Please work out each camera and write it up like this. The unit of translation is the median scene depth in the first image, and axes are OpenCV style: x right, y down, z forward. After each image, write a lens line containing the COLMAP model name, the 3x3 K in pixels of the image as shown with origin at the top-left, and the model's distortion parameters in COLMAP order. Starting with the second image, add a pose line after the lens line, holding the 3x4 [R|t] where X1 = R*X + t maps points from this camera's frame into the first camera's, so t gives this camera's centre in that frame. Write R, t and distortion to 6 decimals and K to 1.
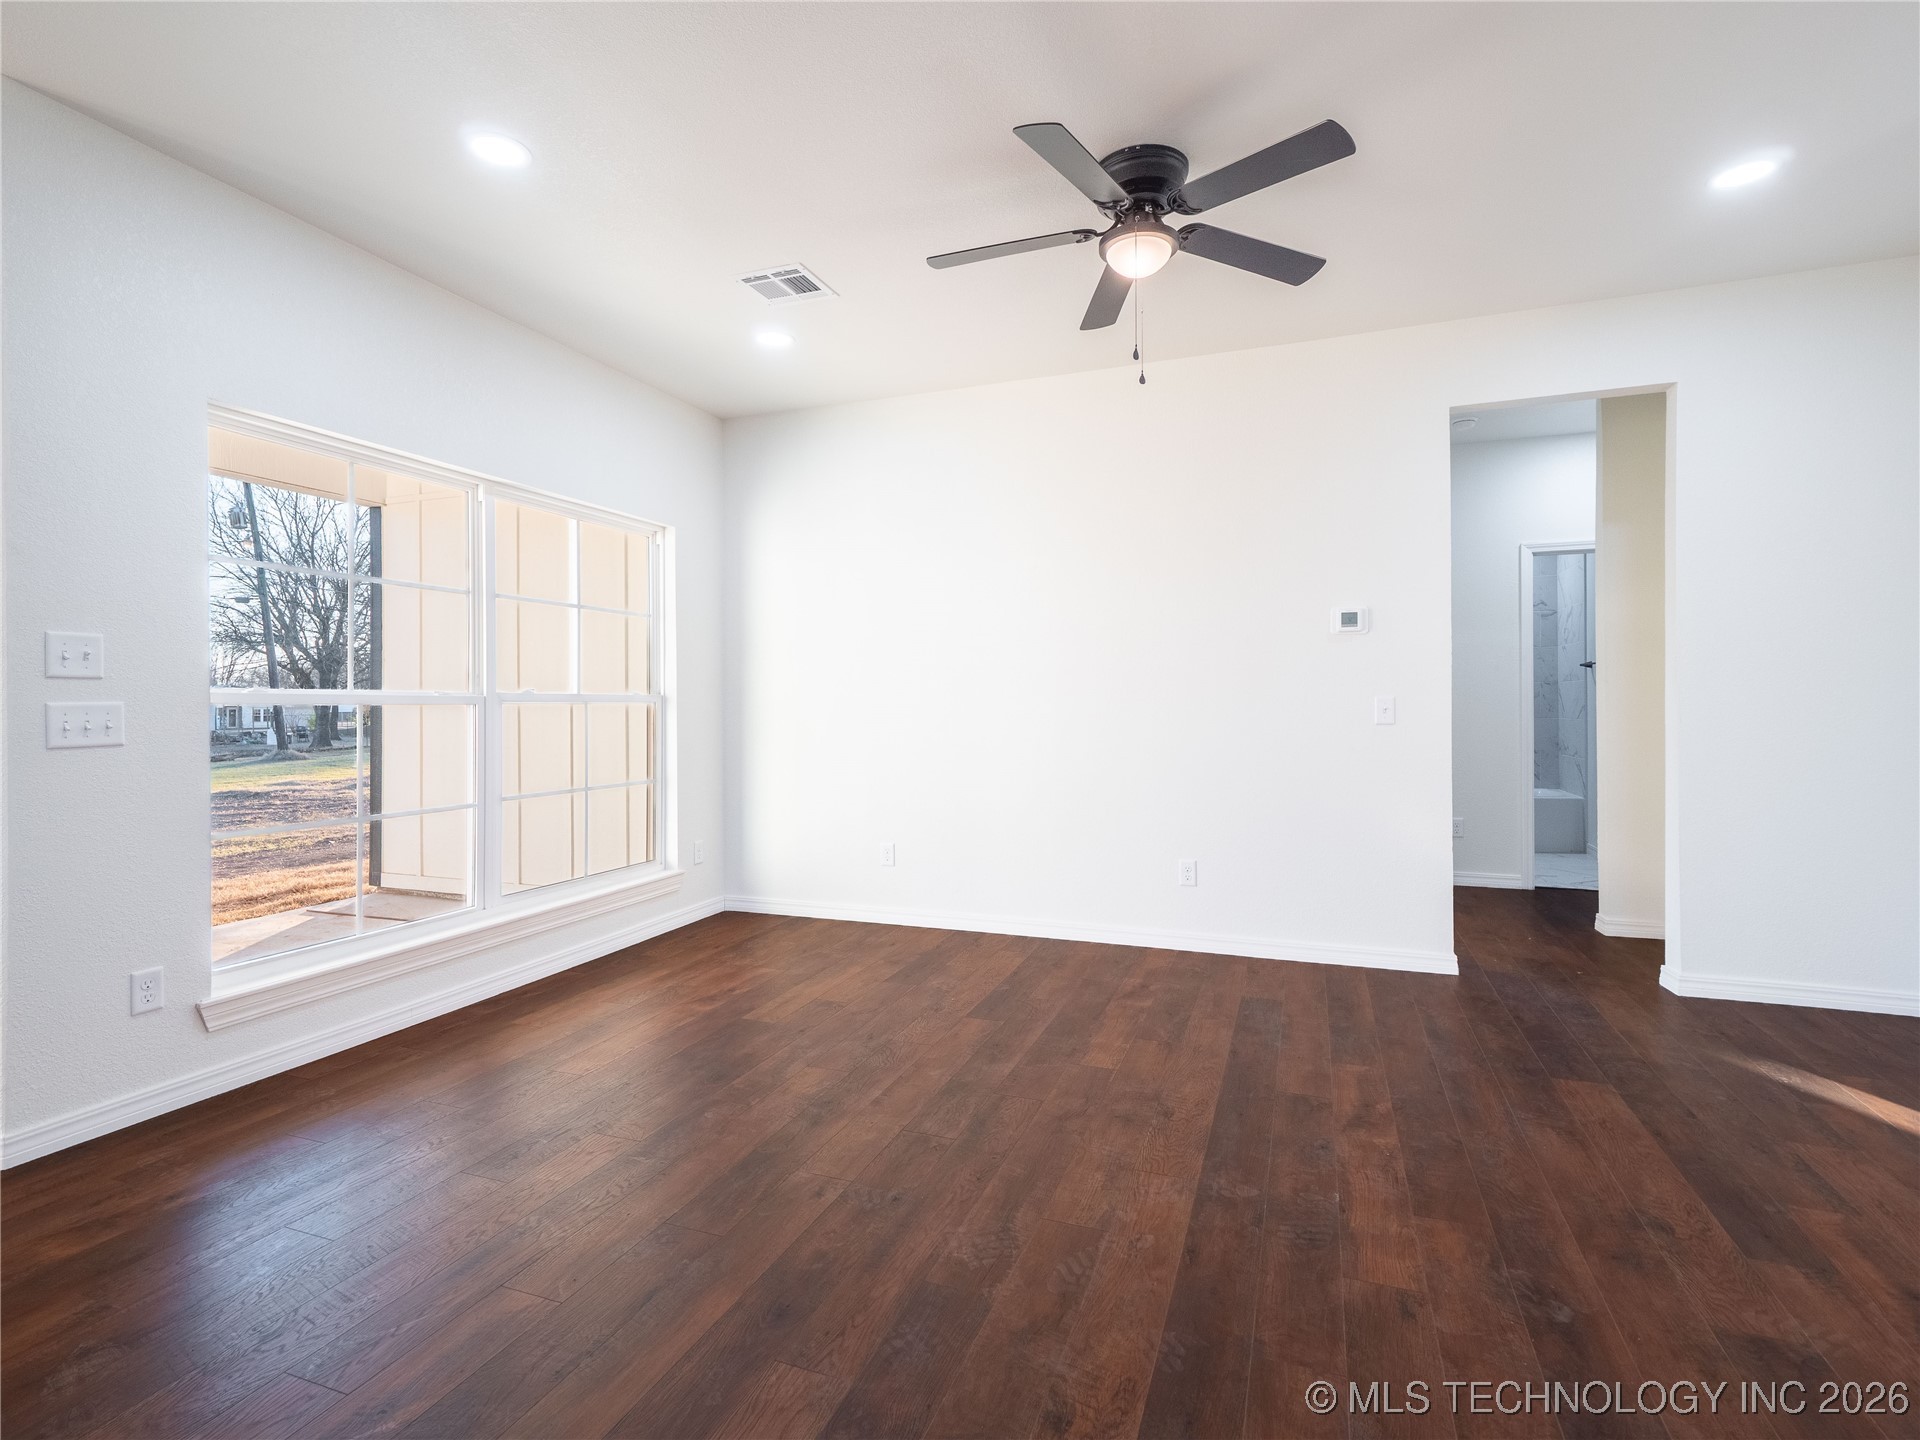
lens RADIAL K [[933.1, 0, 958.3], [0, 933.1, 702.6], [0, 0, 1]] dist [0.010379, -0.001344]
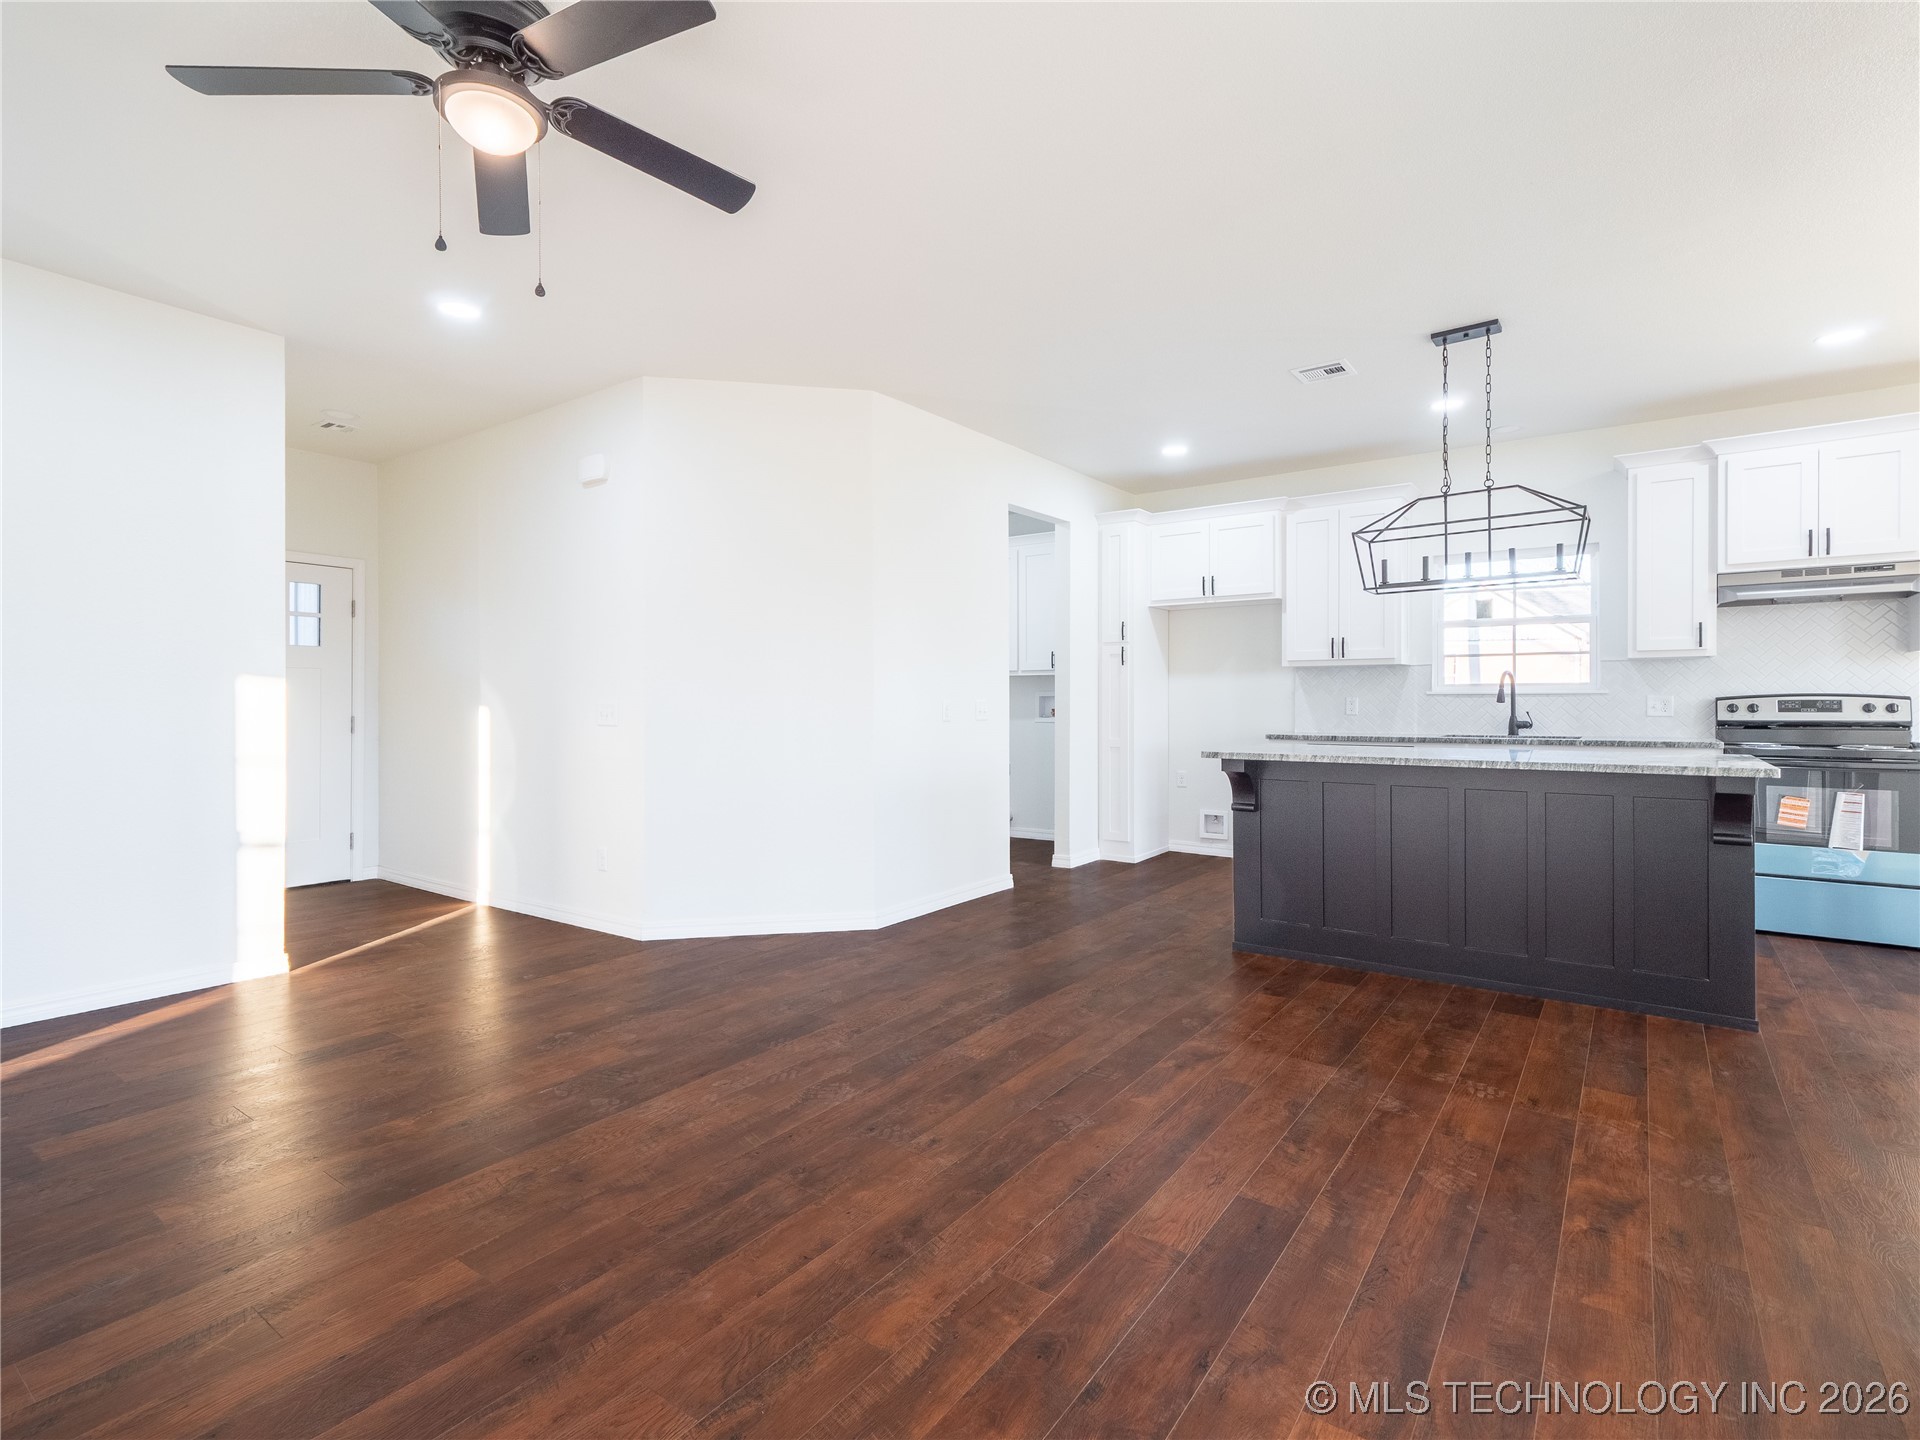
lens RADIAL K [[929.7, 0, 955.9], [0, 929.7, 695.9], [0, 0, 1]] dist [0.004258, 0.000915]
pose [[-0.965333, 0.009673, 0.260842, -0.353955], [0.008654, 0.999950, -0.005058, 0.000488], [-0.260878, -0.002625, -0.965368, 1.560070]]
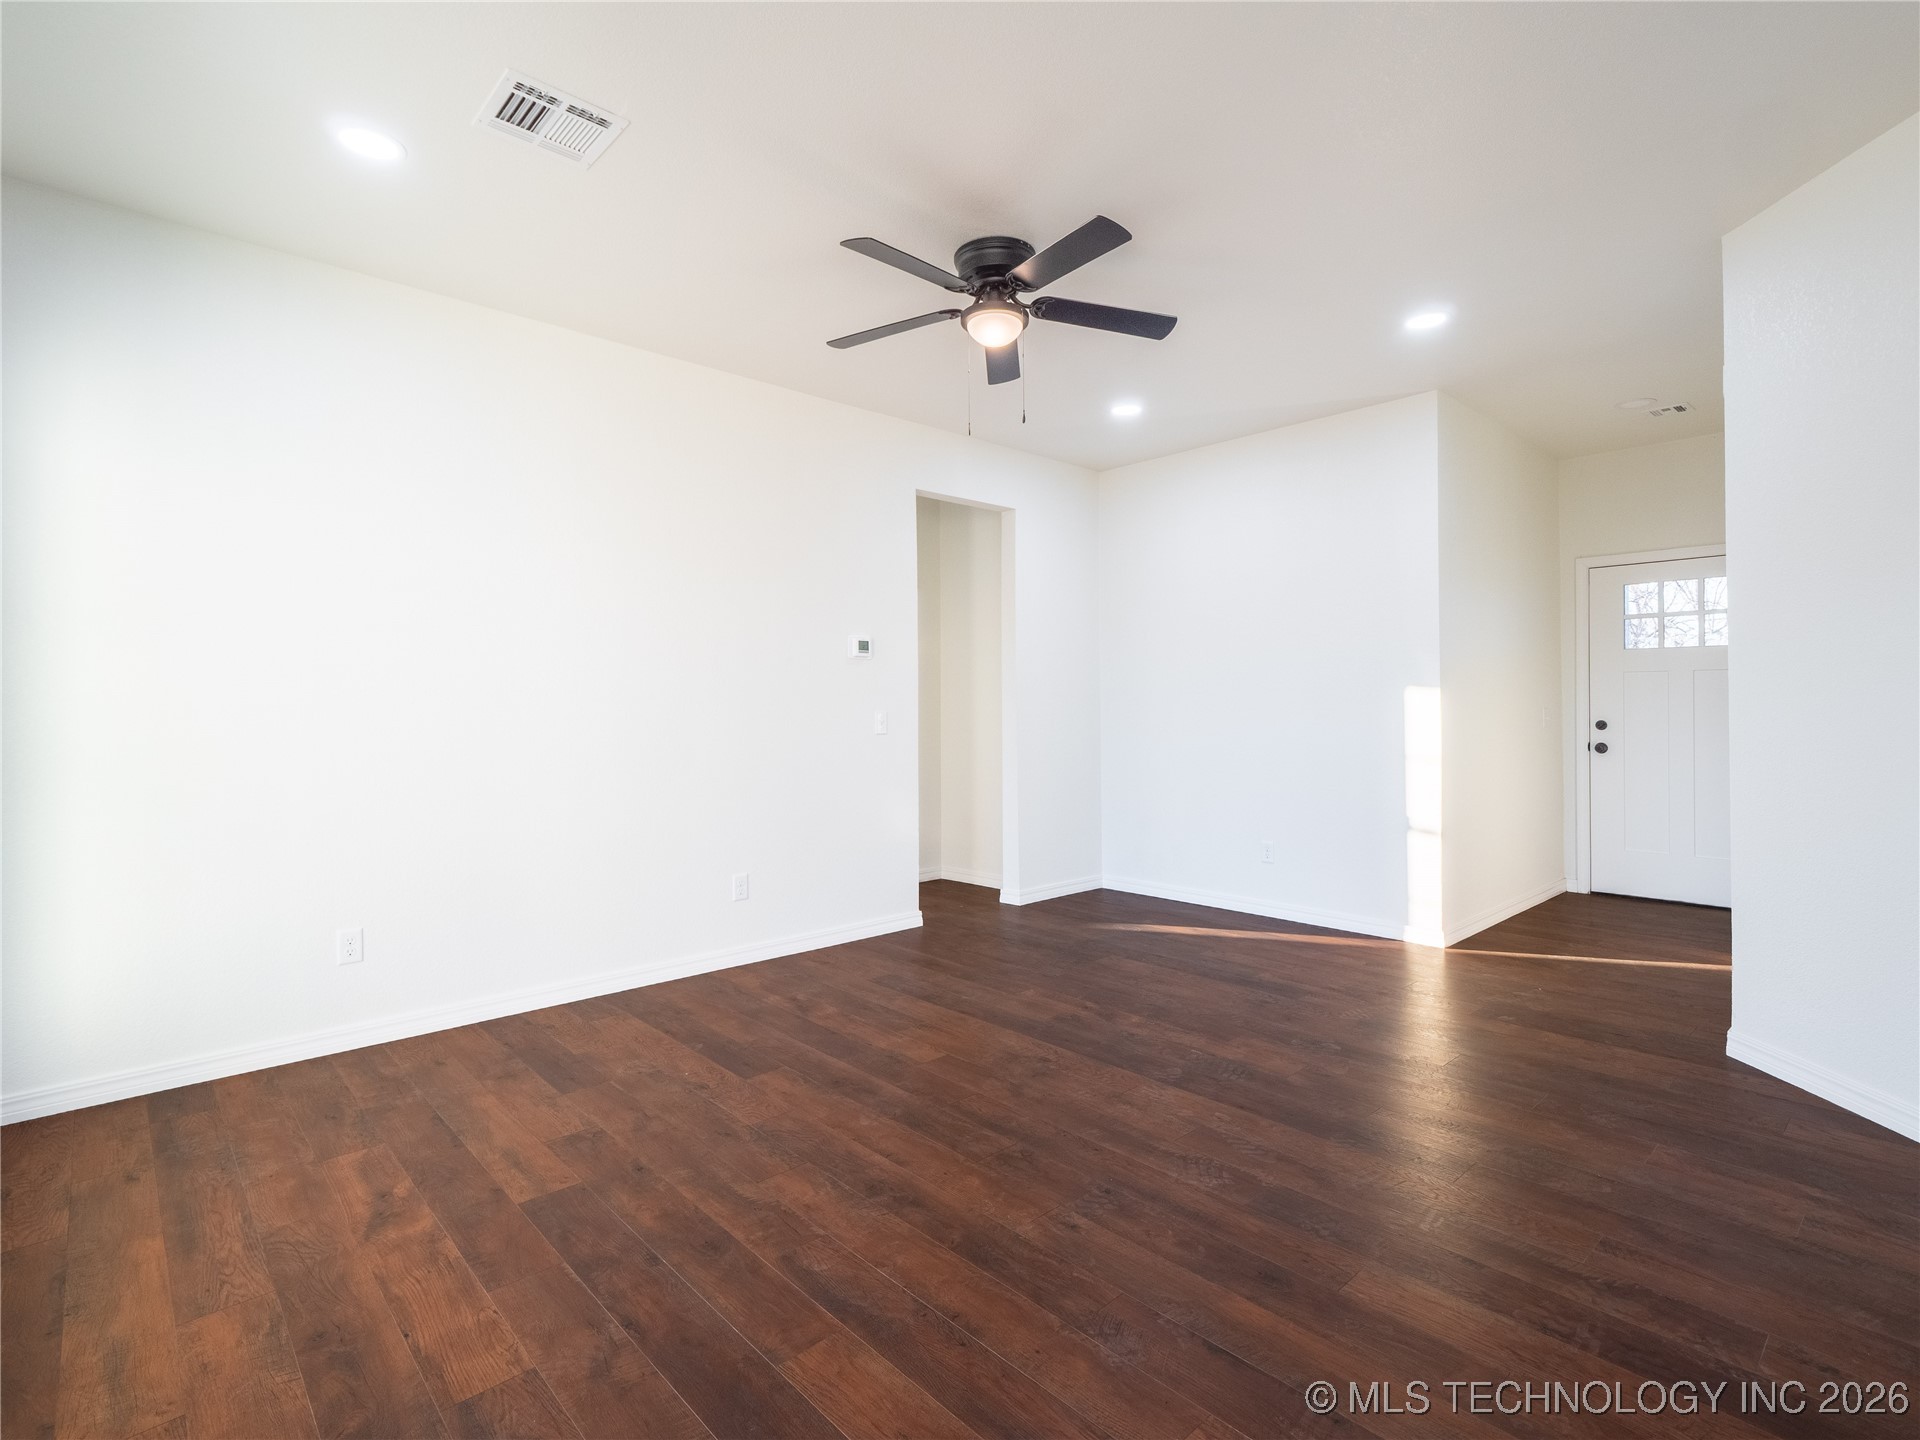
lens RADIAL K [[933.9, 0, 956.7], [0, 933.9, 723.7], [0, 0, 1]] dist [0.020101, -0.001009]
pose [[0.447175, -0.013298, 0.894348, -0.803334], [0.006925, 0.999911, 0.011406, -0.004254], [-0.894420, 0.001093, 0.447227, 0.508291]]
